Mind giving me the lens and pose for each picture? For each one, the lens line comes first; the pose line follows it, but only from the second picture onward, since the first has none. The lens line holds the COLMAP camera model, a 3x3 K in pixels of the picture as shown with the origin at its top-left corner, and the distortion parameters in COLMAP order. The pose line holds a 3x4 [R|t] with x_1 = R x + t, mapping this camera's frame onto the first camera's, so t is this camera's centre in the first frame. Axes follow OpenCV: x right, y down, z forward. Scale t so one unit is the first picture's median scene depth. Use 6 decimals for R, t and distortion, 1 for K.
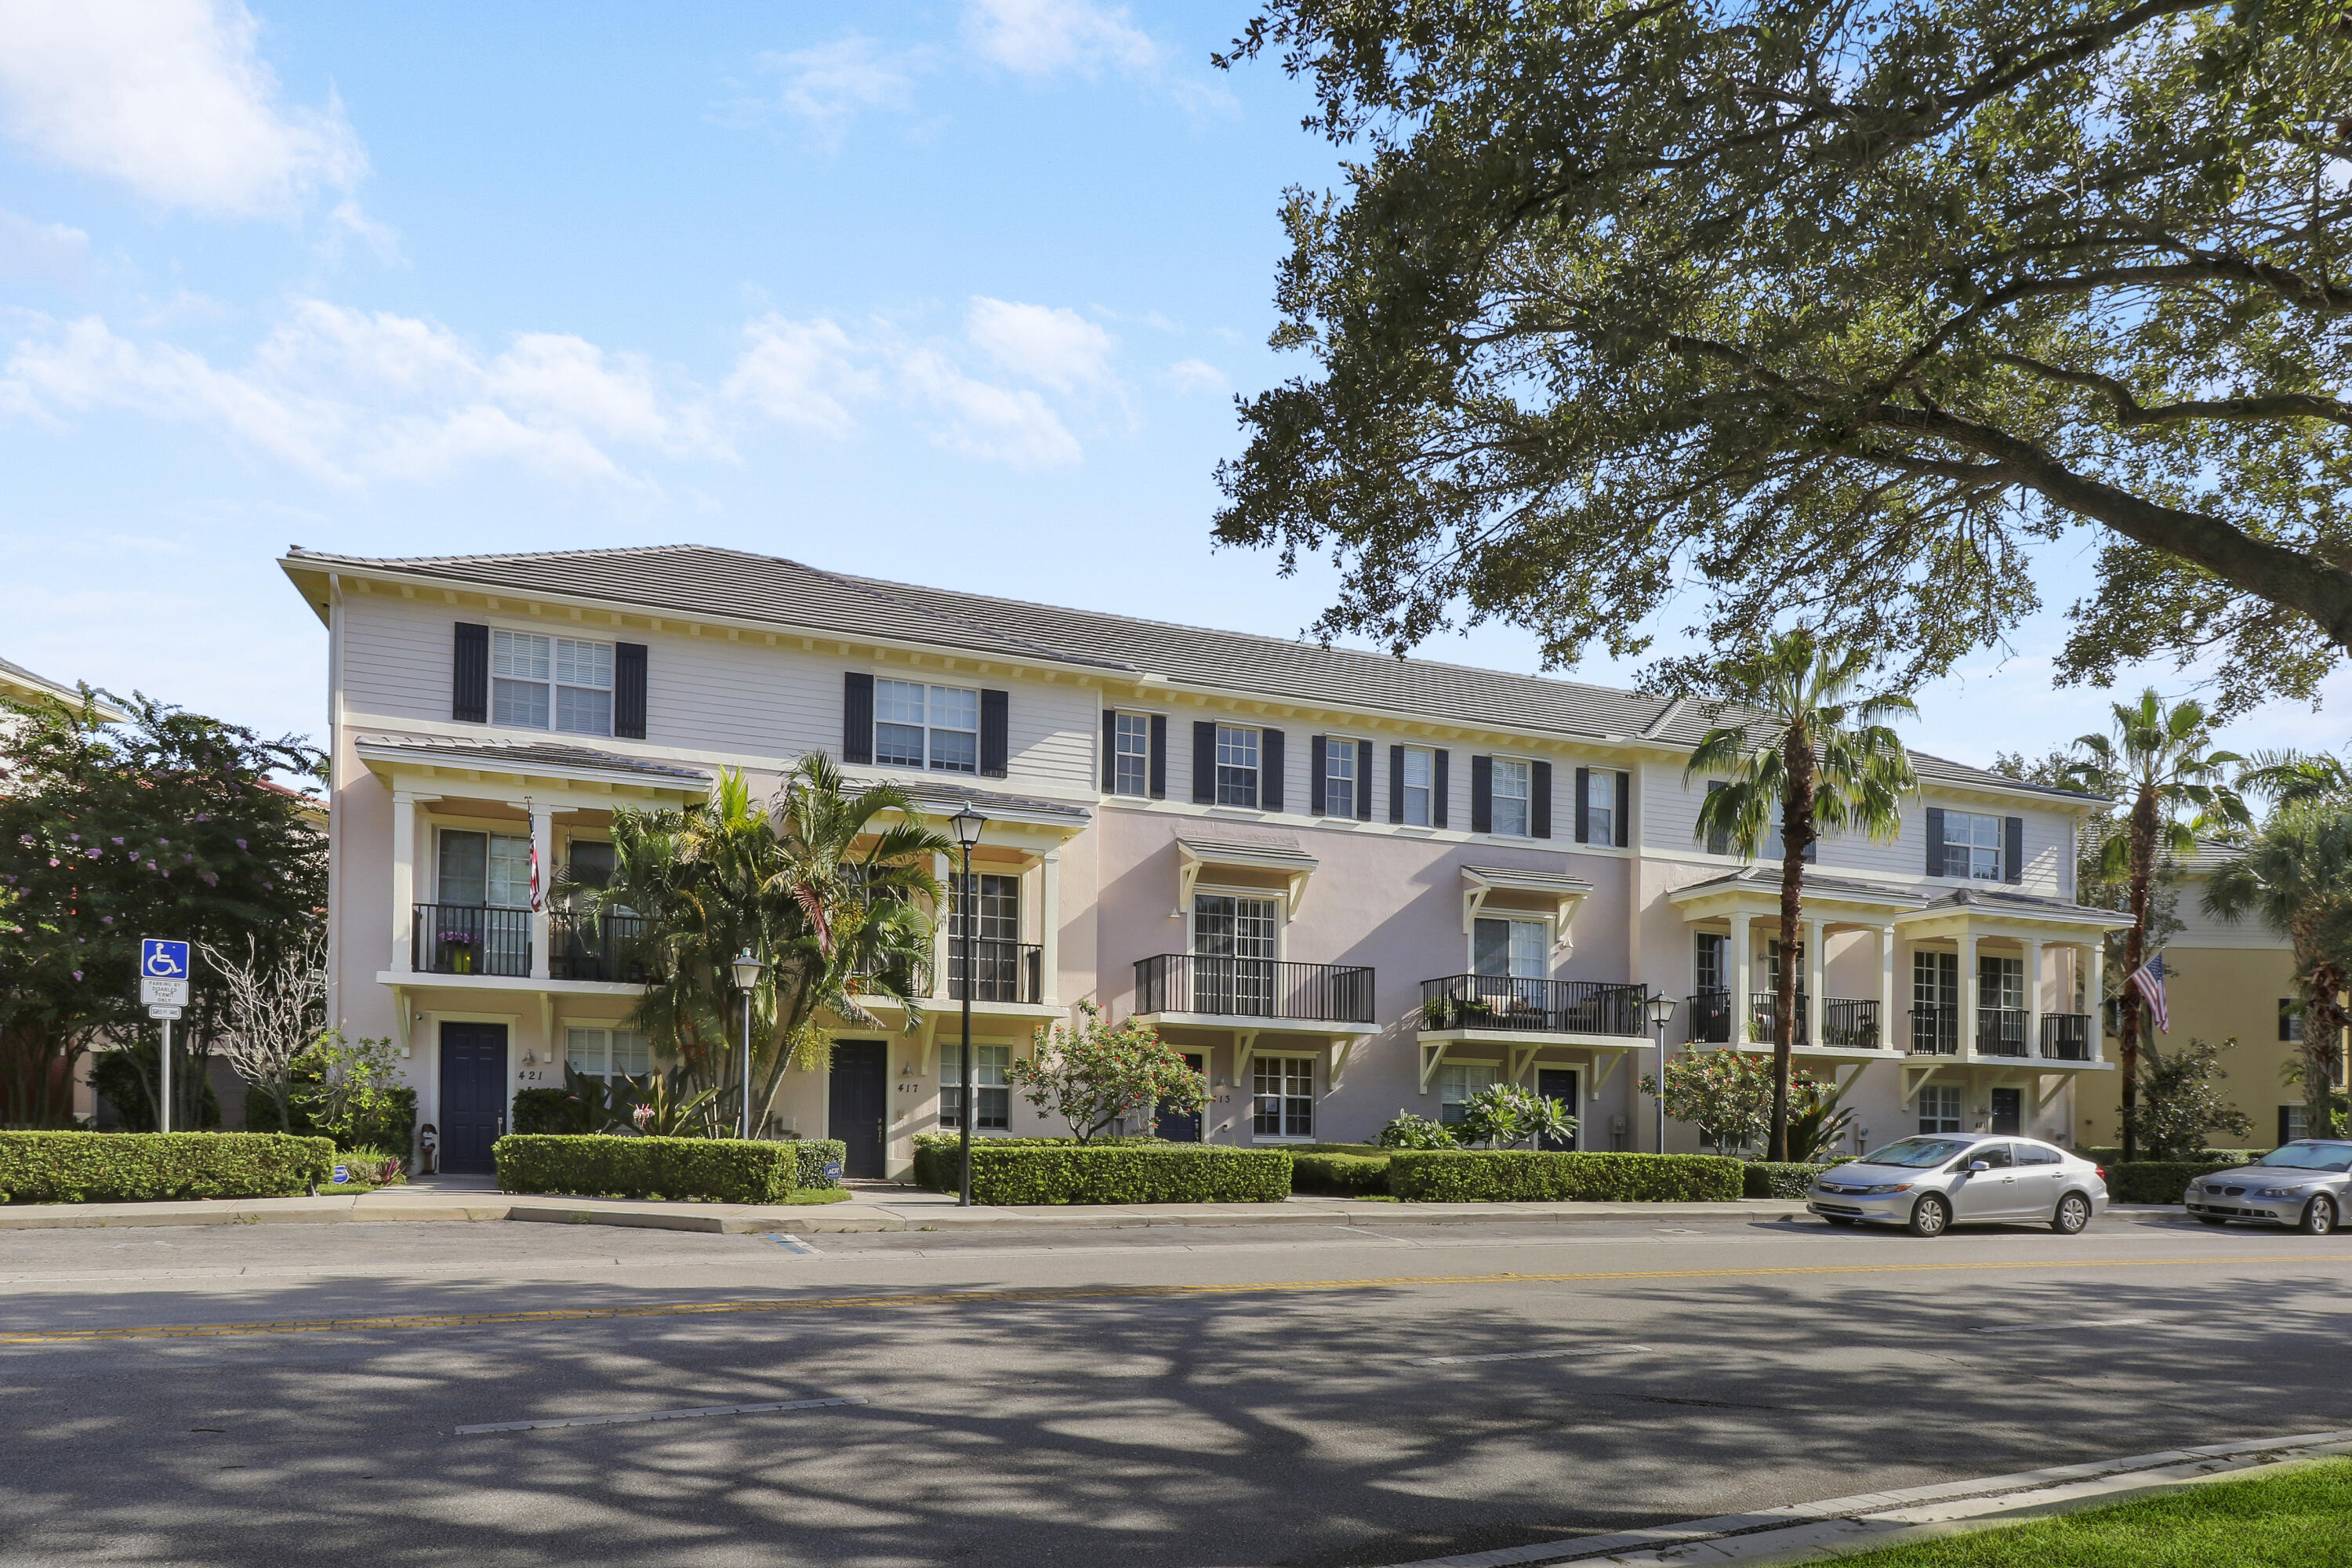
lens RADIAL K [[1157.9, 0, 1146.2], [0, 1157.9, 756.5], [0, 0, 1]] dist [-0.001461, -0.002397]
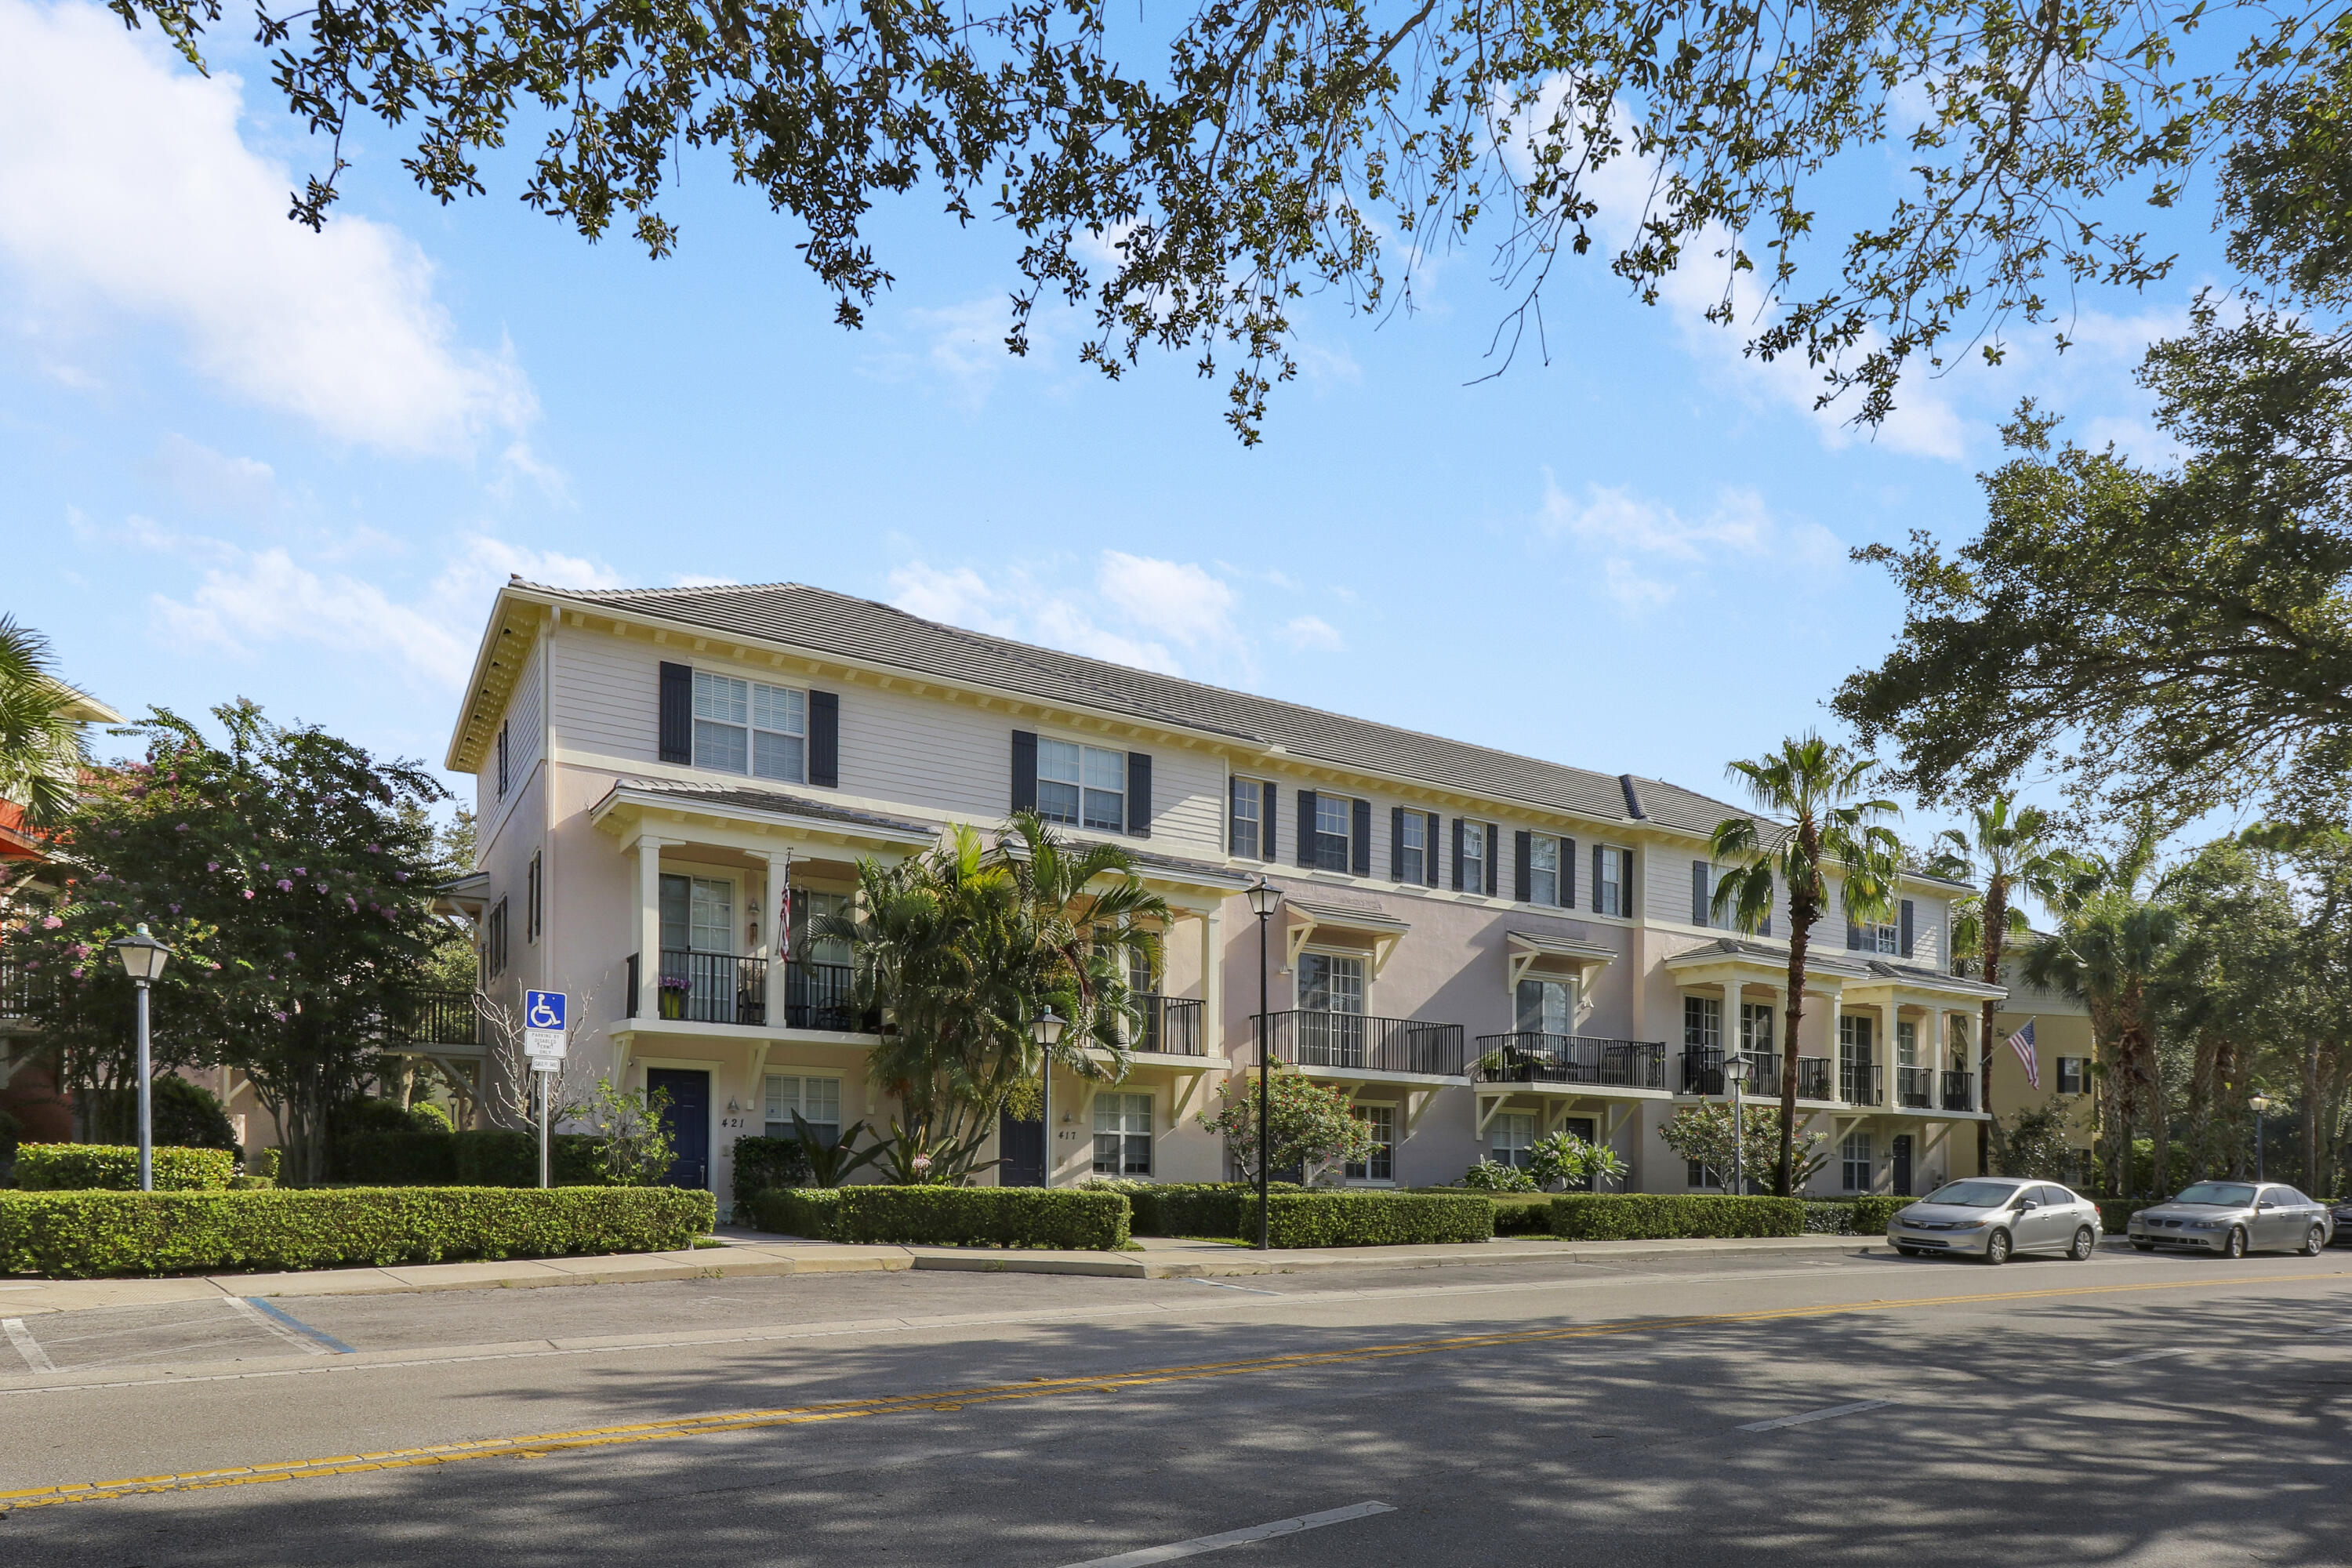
lens RADIAL K [[1144.1, 0, 1208.5], [0, 1144.1, 782.9], [0, 0, 1]] dist [-0.002485, -0.001537]
pose [[0.985092, 0.053769, 0.163408, -0.244204], [-0.051746, 0.998522, -0.016613, -0.017196], [-0.164060, 0.007910, 0.986419, -0.032119]]
